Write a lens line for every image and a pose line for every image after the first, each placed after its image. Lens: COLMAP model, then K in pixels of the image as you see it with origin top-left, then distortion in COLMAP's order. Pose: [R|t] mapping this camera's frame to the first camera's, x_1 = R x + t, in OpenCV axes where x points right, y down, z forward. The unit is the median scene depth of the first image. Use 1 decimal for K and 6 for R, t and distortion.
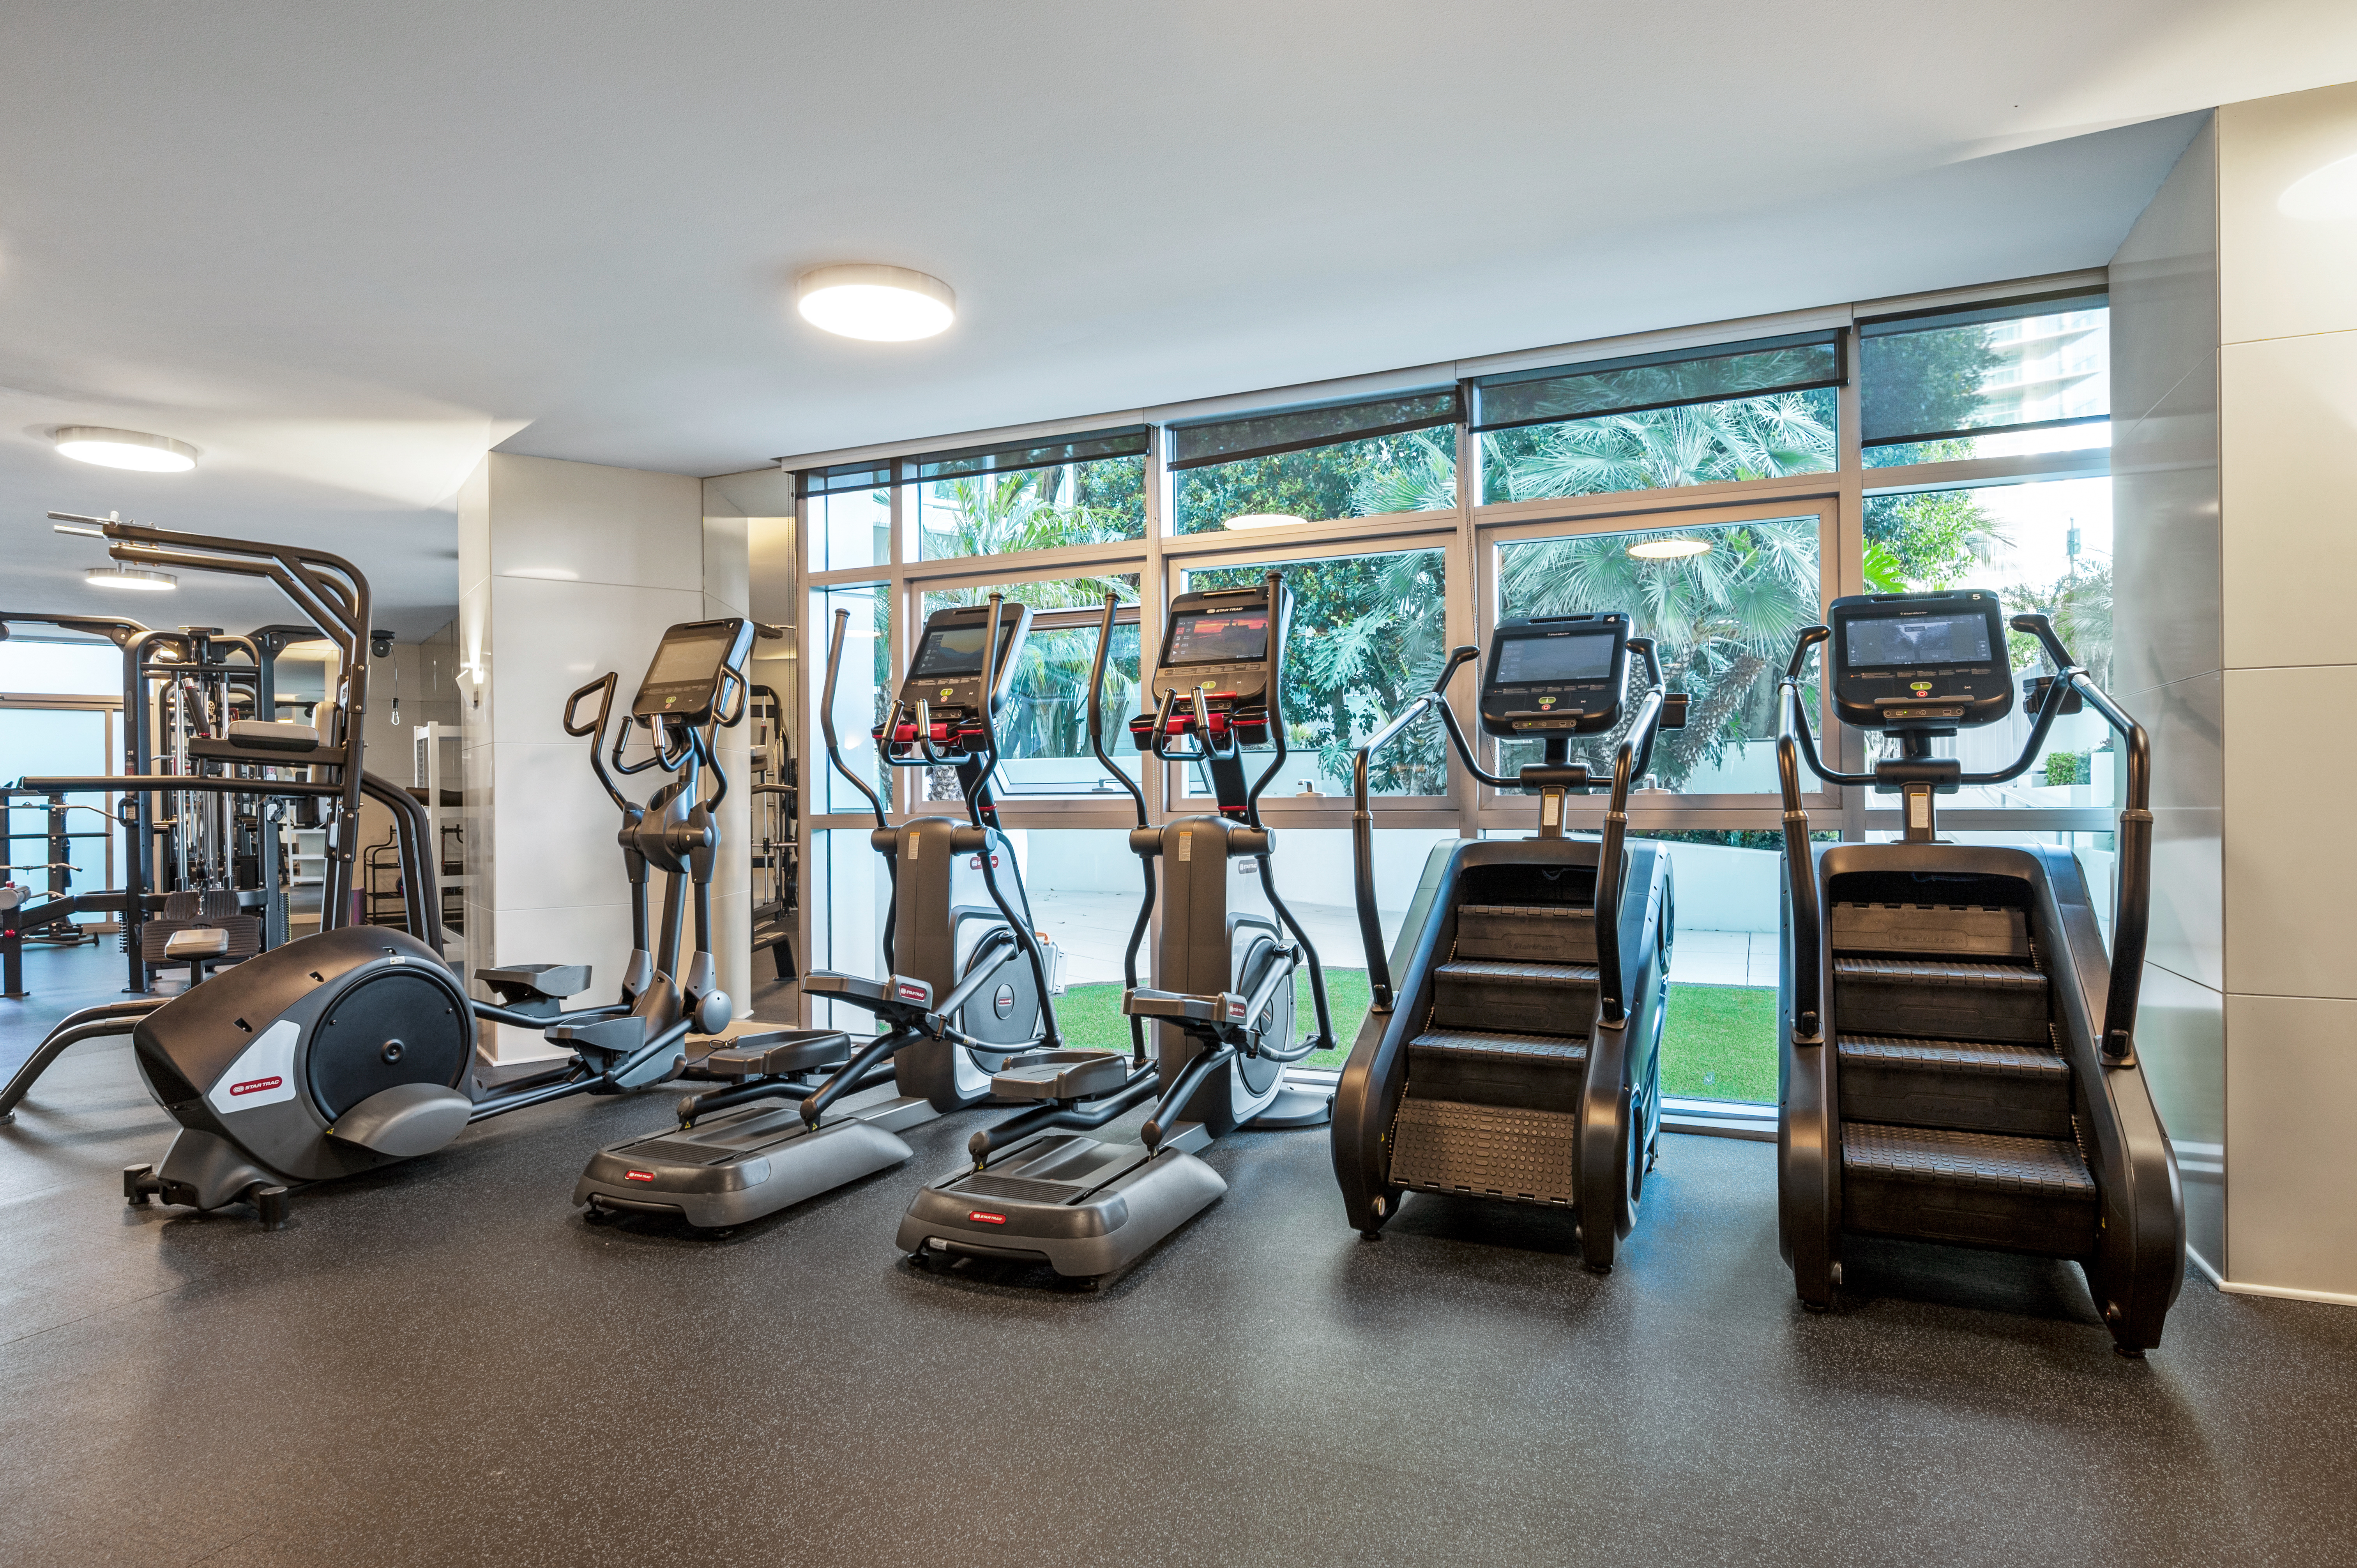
lens RADIAL K [[1306.2, 0, 1179.2], [0, 1306.2, 792.2], [0, 0, 1]] dist [-0.001842, -0.000655]
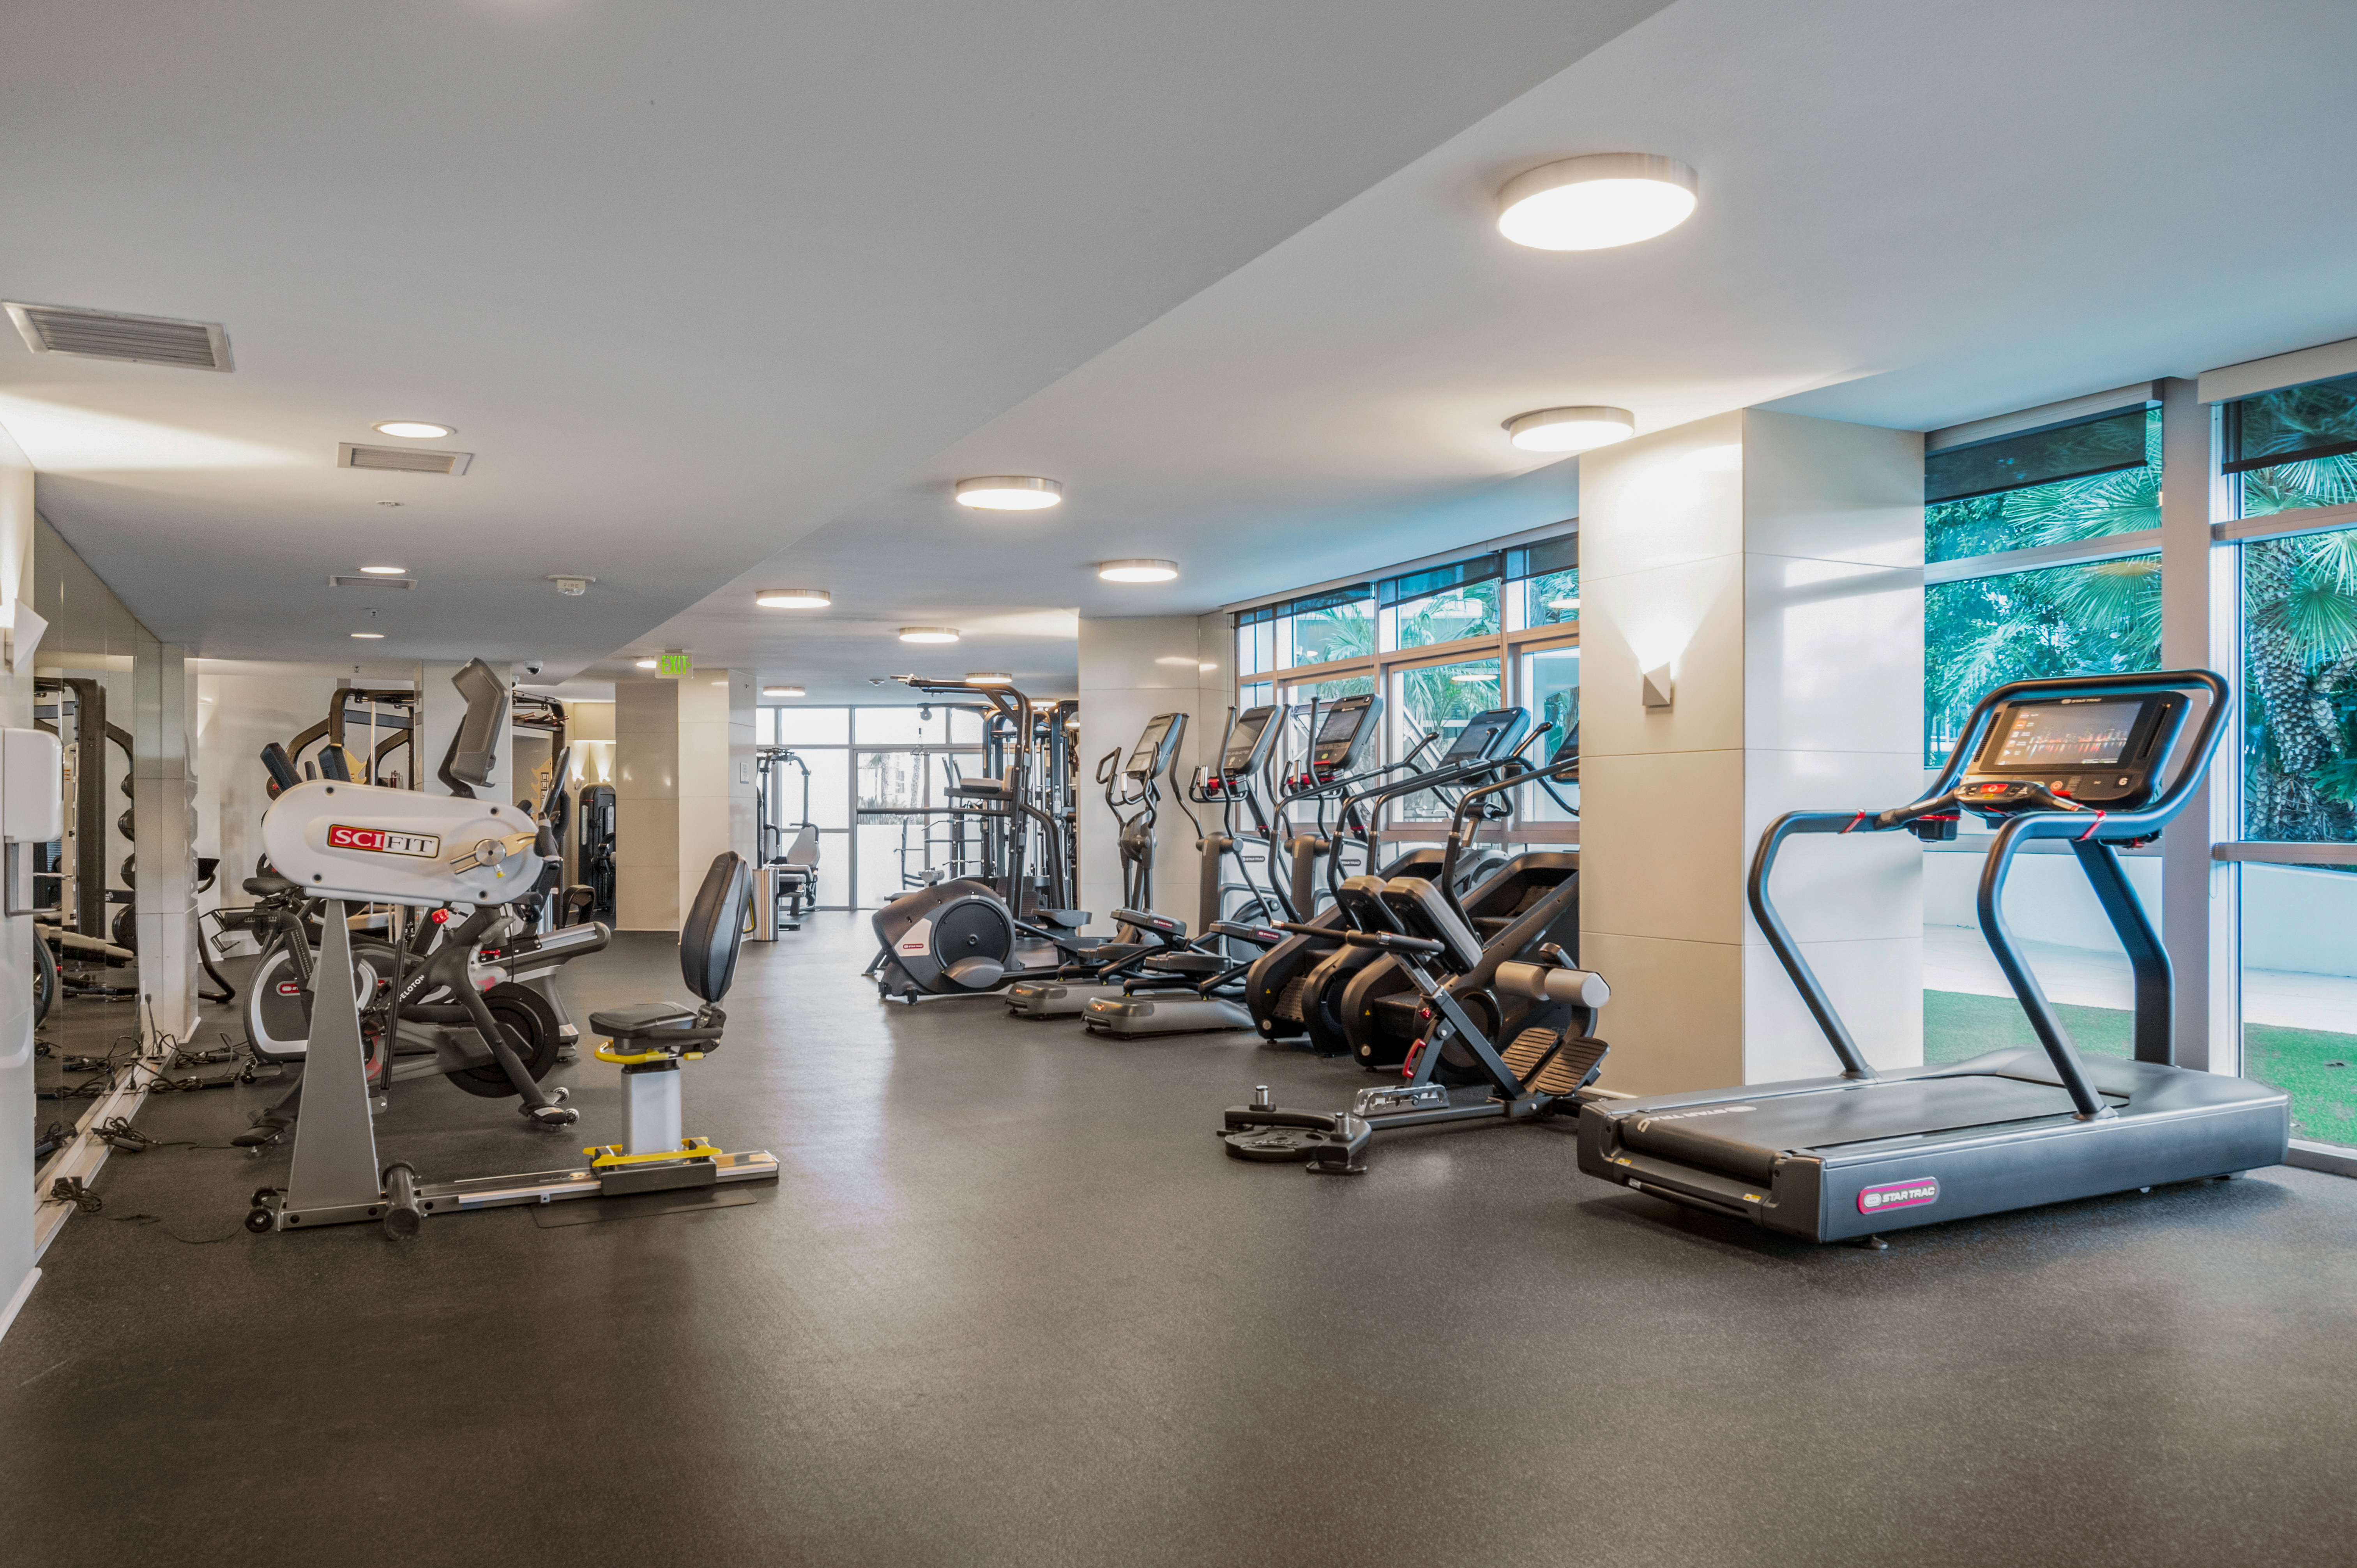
lens RADIAL K [[1622.0, 0, 1177.5], [0, 1622.0, 793.0], [0, 0, 1]] dist [0.003501, 0.000282]
pose [[0.779778, -0.005949, -0.626028, 0.979685], [0.000134, 0.999956, -0.009335, -0.010629], [0.626056, 0.007195, 0.779745, -0.631113]]
